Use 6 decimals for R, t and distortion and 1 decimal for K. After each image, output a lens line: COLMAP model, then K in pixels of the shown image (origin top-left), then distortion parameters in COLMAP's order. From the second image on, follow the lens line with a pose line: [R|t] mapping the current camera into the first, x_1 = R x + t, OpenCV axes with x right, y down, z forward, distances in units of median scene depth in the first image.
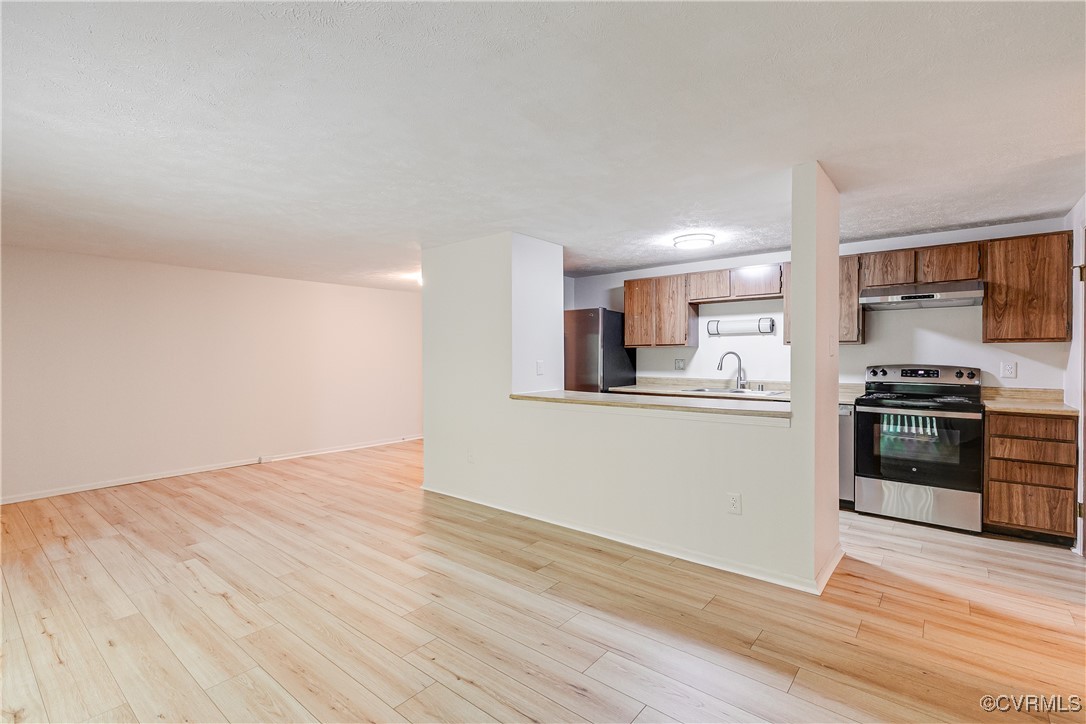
lens RADIAL K [[501.2, 0, 555.3], [0, 501.2, 361.7], [0, 0, 1]] dist [0.001774, 0.000751]
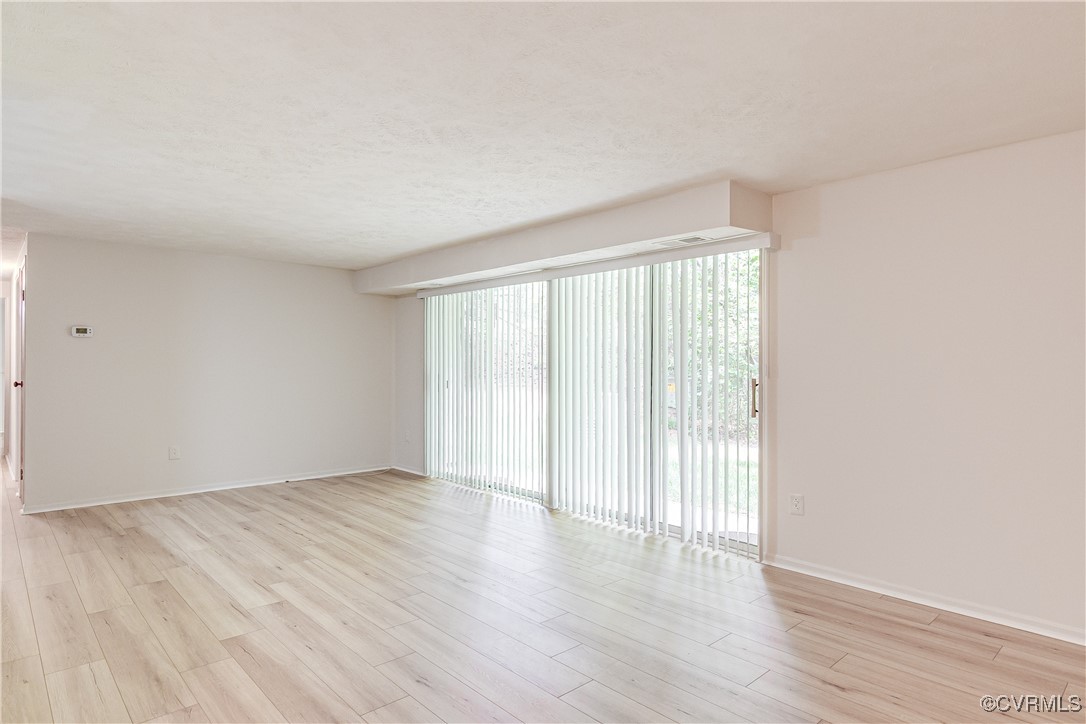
lens RADIAL K [[609.0, 0, 543.0], [0, 609.0, 362.0], [0, 0, 1]] dist [-0.001841, -0.001881]
pose [[-0.989370, 0.001738, 0.145412, -0.739208], [0.002869, 0.999967, 0.007571, -0.001907], [-0.145394, 0.007907, -0.989342, 1.635505]]
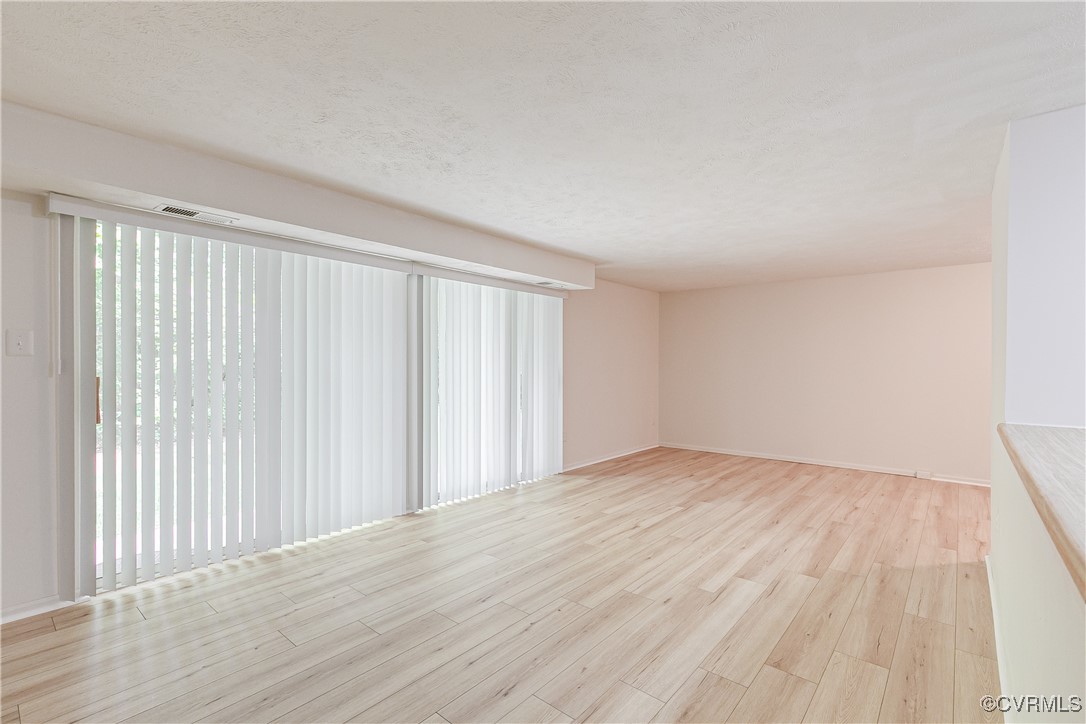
lens RADIAL K [[486.6, 0, 542.3], [0, 486.6, 367.9], [0, 0, 1]] dist [0.003878, 0.000160]
pose [[-0.032224, 0.016925, -0.999337, 0.512655], [-0.019570, 0.999654, 0.017562, 0.001461], [0.999289, 0.020123, -0.031881, 0.564572]]
